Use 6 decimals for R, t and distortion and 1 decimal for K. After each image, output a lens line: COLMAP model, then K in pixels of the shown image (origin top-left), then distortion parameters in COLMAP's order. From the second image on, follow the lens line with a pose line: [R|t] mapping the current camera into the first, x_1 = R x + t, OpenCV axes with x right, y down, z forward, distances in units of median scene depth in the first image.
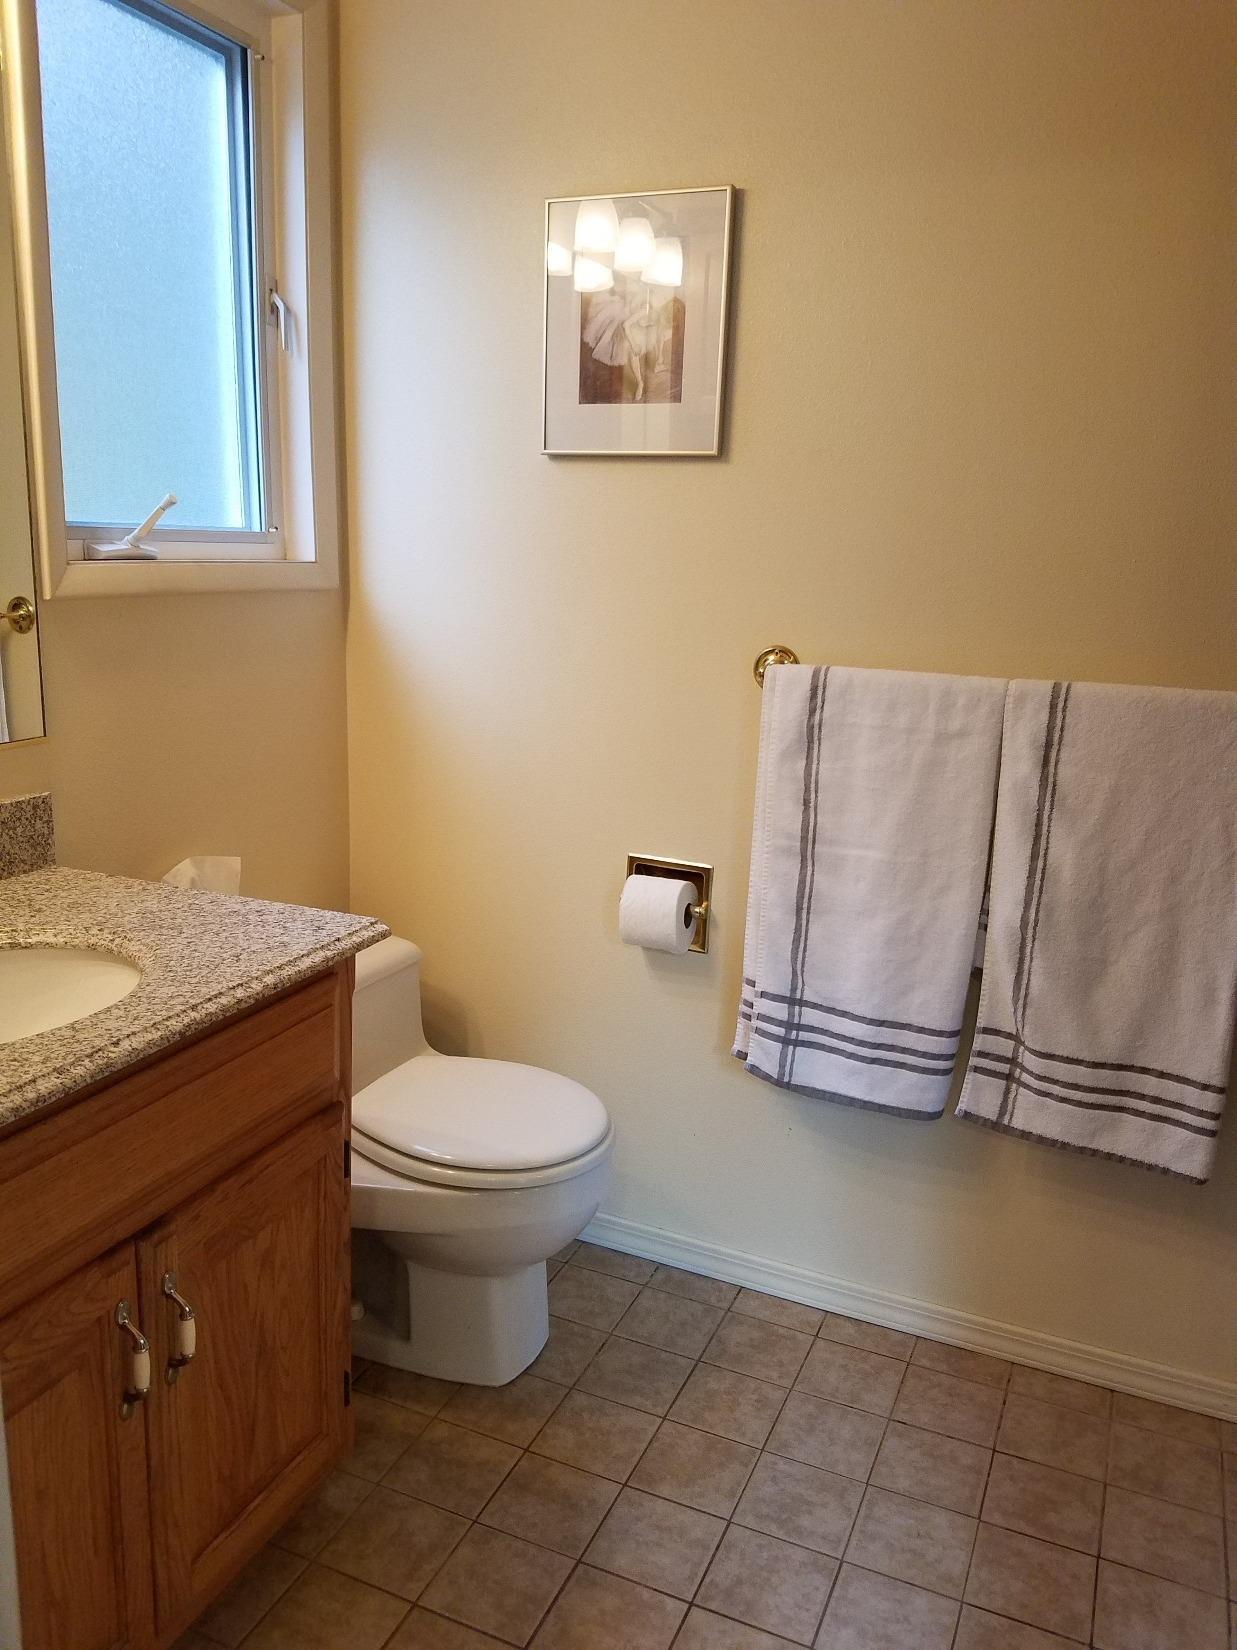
lens RADIAL K [[1254.3, 0, 606.5], [0, 1254.3, 826.3], [0, 0, 1]] dist [0.042136, -0.041889]
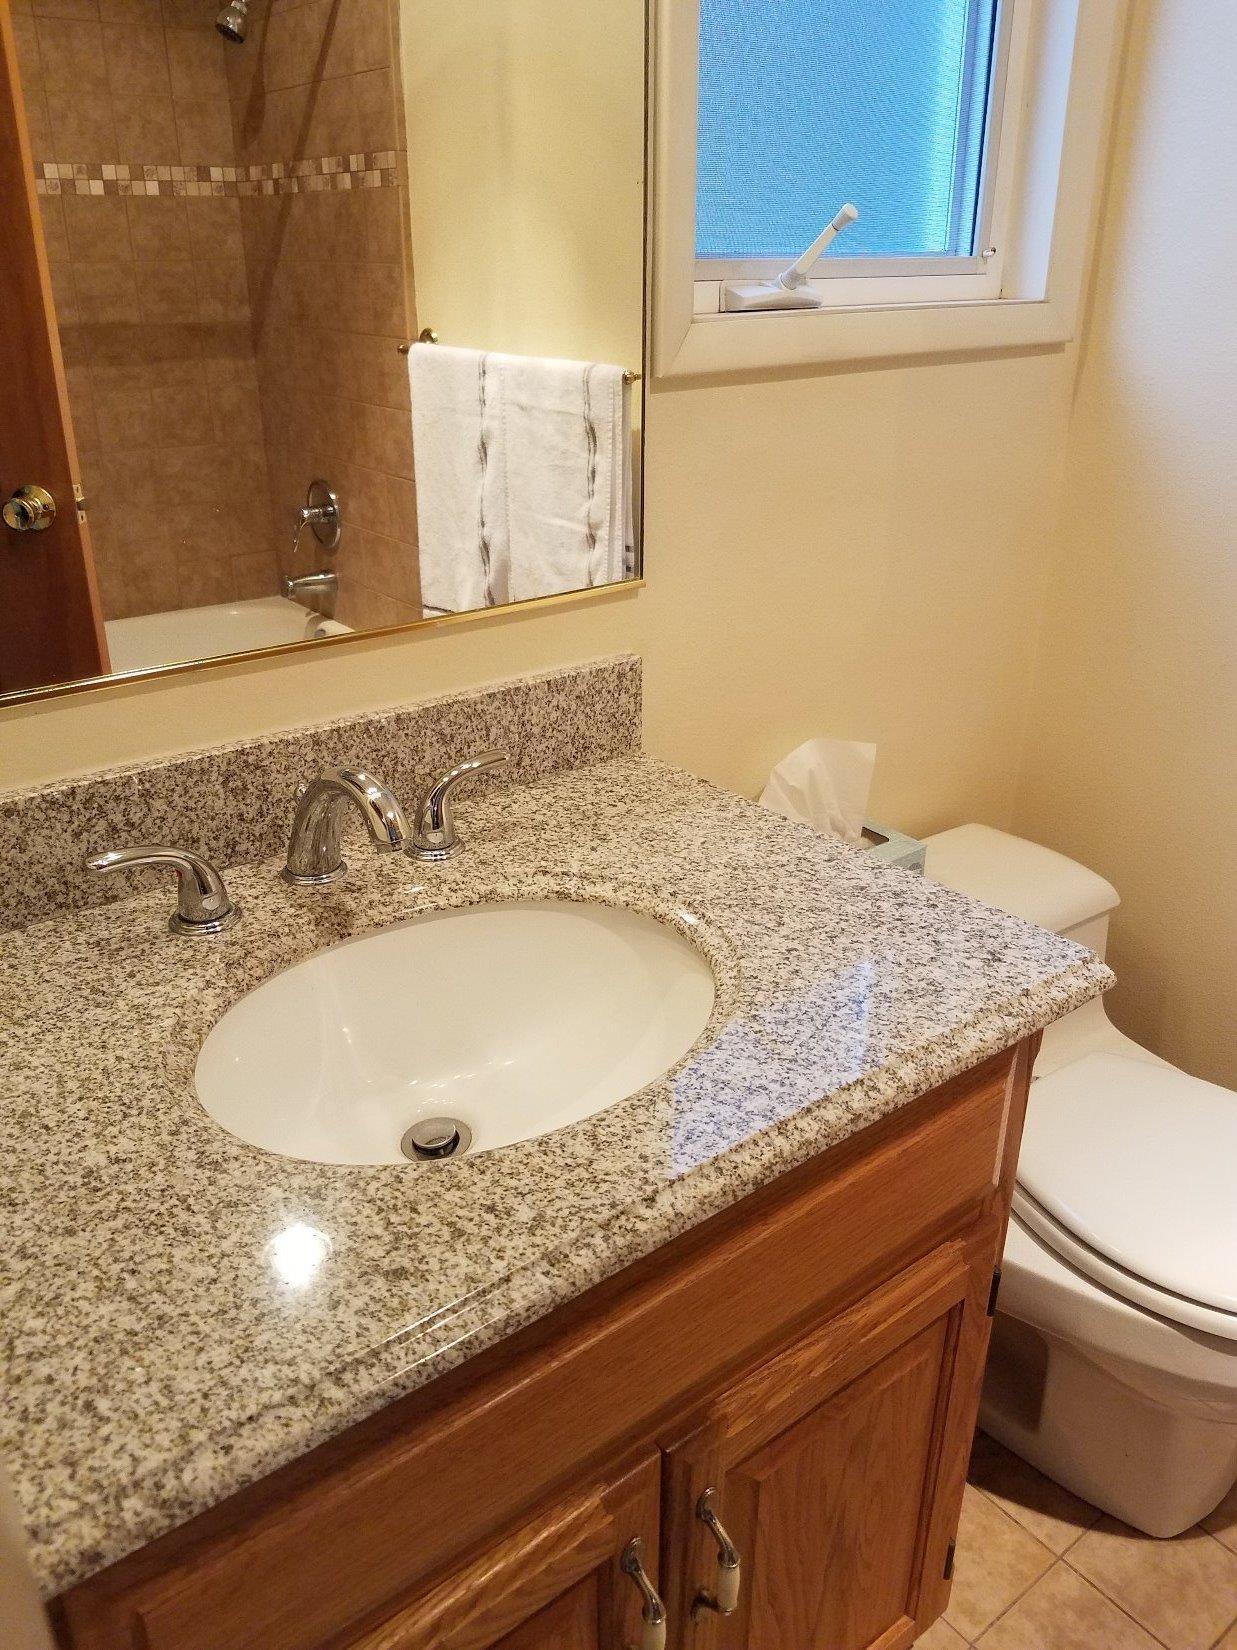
lens RADIAL K [[1254.3, 0, 619.4], [0, 1254.3, 809.1], [0, 0, 1]] dist [0.042136, -0.041889]
pose [[0.886088, 0.144961, -0.440266, -0.137174], [-0.068070, 0.980236, 0.185752, -0.095181], [0.458492, -0.134624, 0.878443, 0.408405]]
